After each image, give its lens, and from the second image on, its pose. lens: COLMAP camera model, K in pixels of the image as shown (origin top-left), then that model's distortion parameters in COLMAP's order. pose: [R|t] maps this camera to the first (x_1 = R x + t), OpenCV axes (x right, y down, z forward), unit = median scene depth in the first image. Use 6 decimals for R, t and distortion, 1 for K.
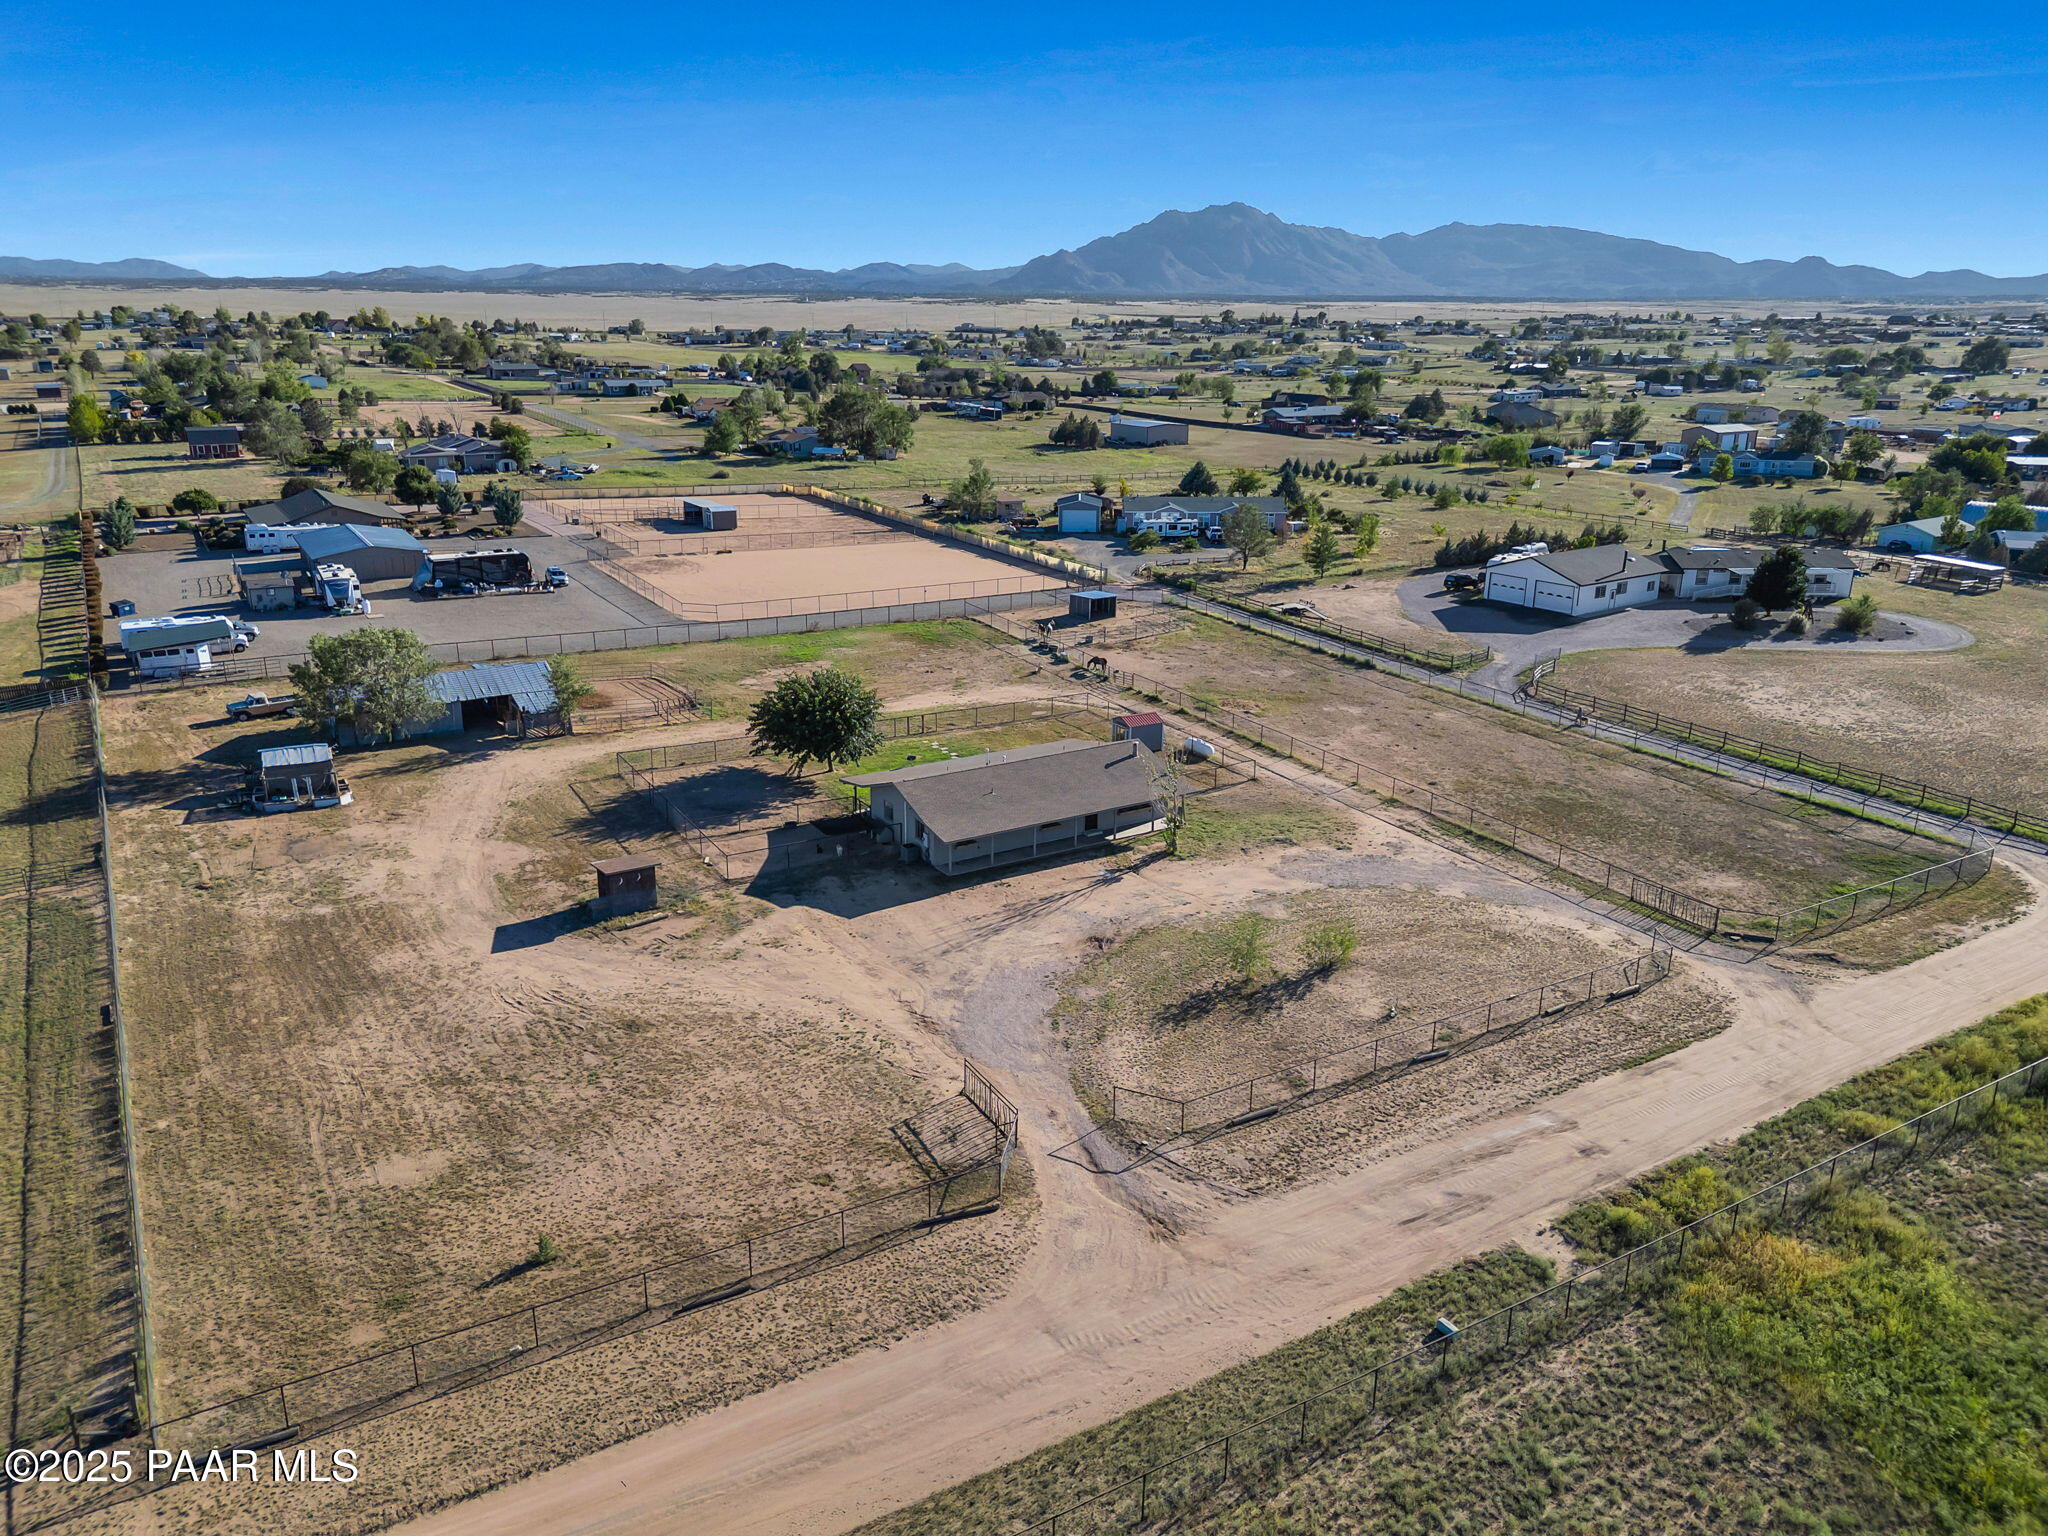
lens RADIAL K [[1448.5, 0, 1030.7], [0, 1448.5, 771.0], [0, 0, 1]] dist [0.067090, -0.057934]
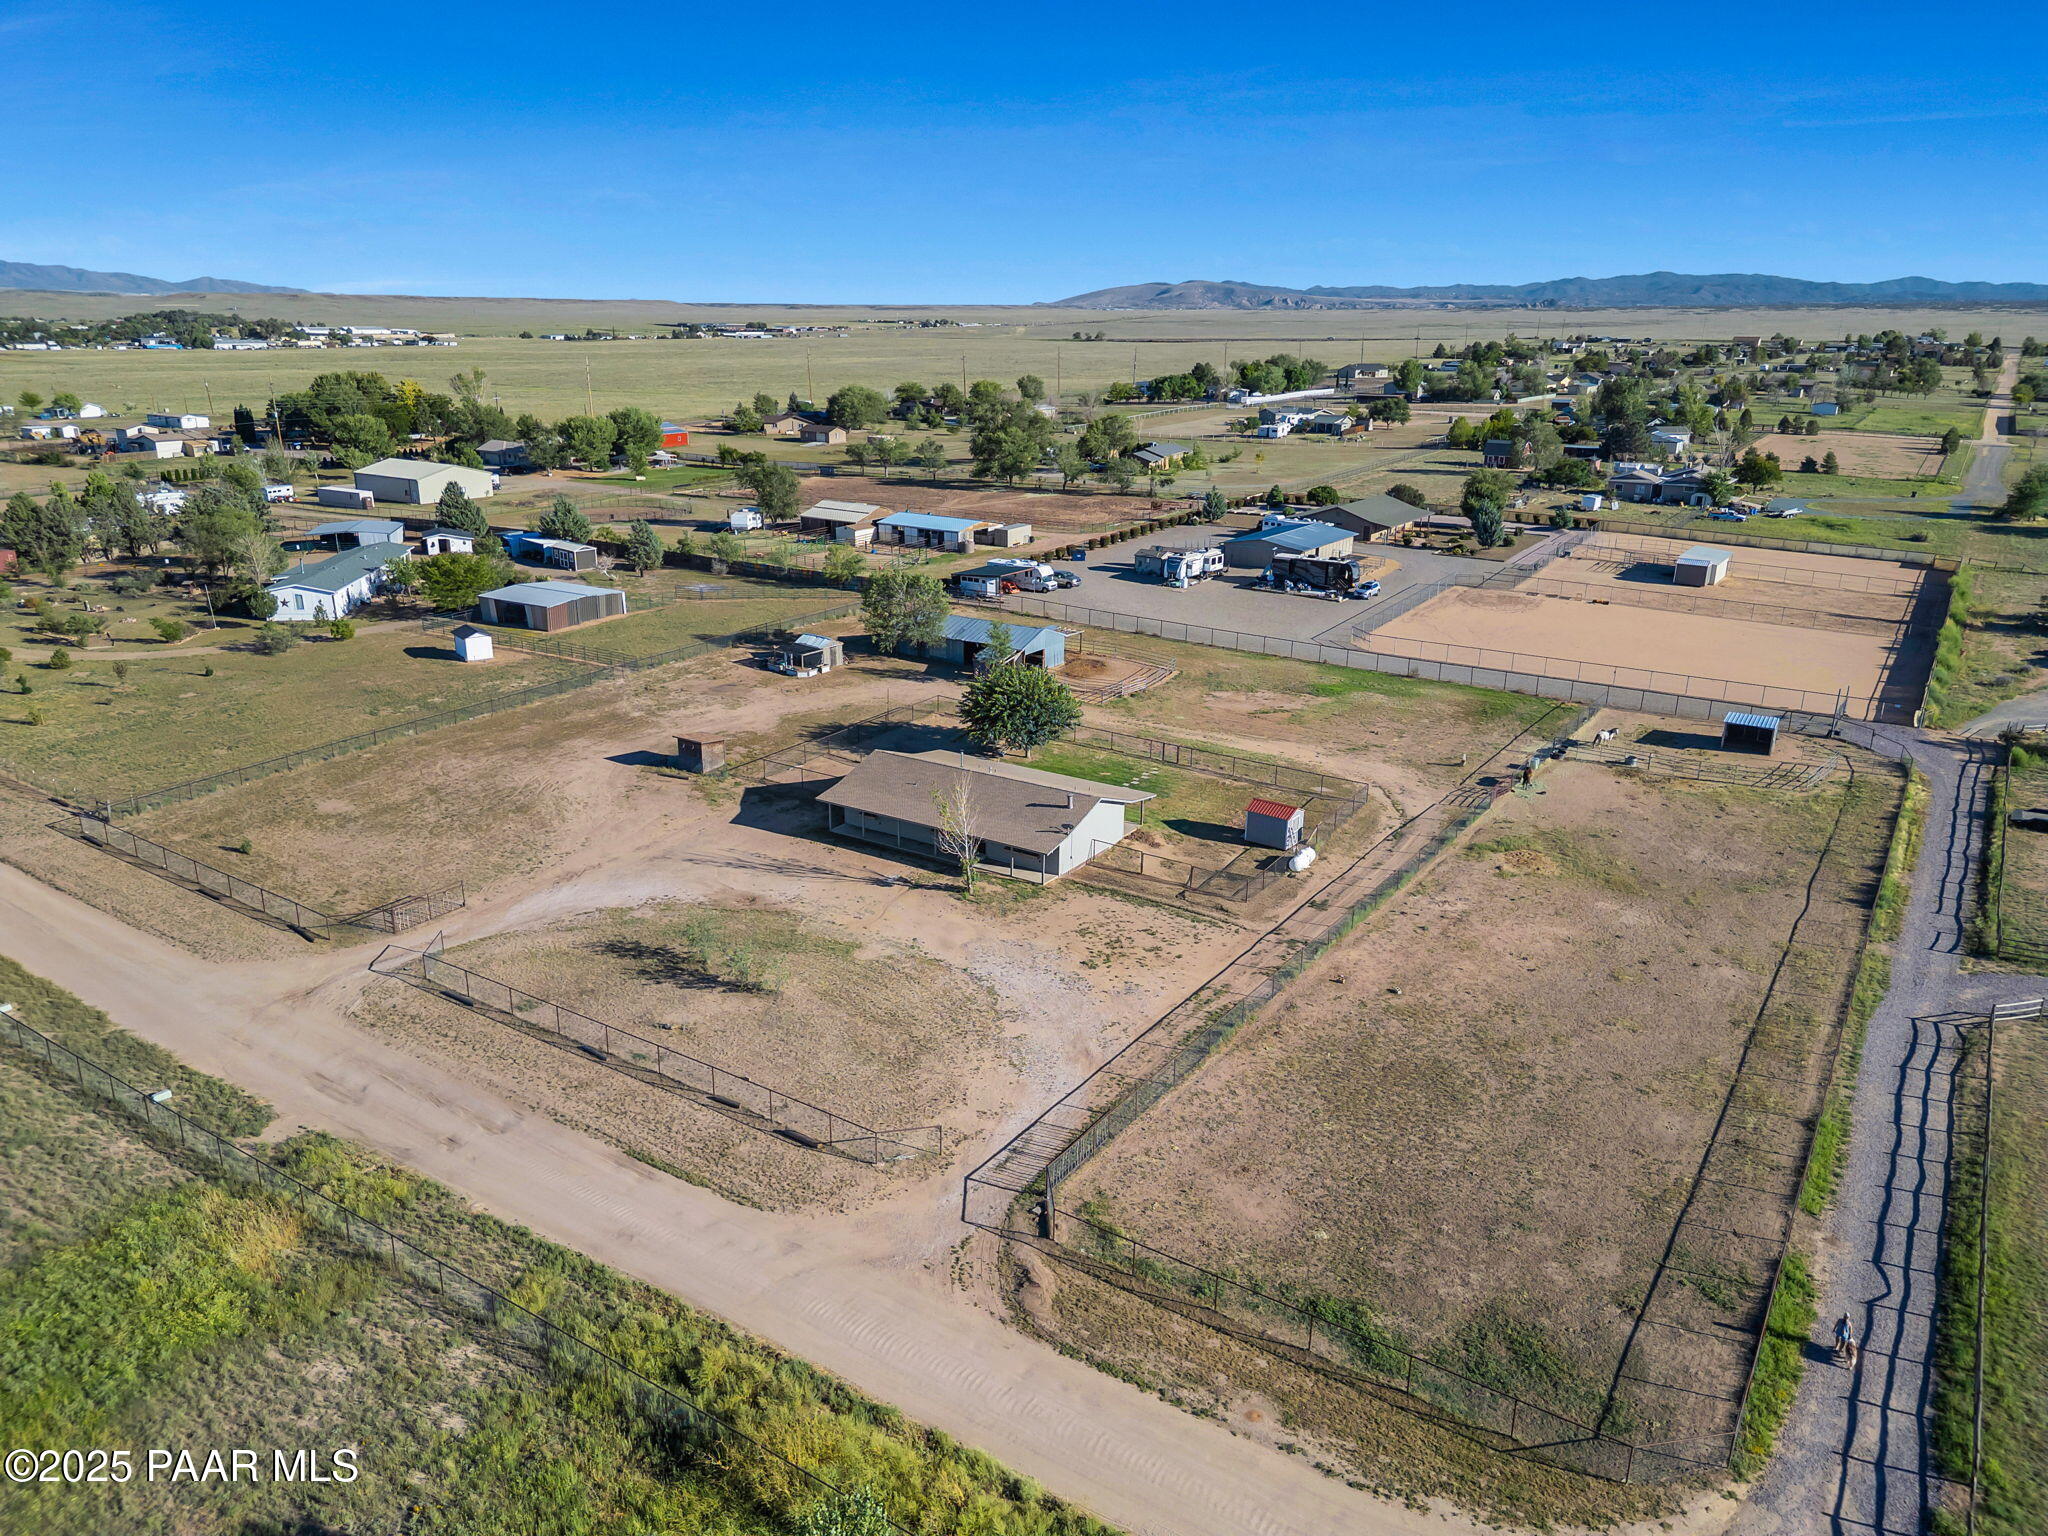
lens RADIAL K [[1448.5, 0, 1030.7], [0, 1448.5, 771.0], [0, 0, 1]] dist [0.067090, -0.057934]
pose [[0.425832, 0.271146, -0.863219, 1.047472], [-0.282765, 0.946137, 0.157701, -0.210700], [0.859483, 0.176933, 0.479566, 0.599372]]
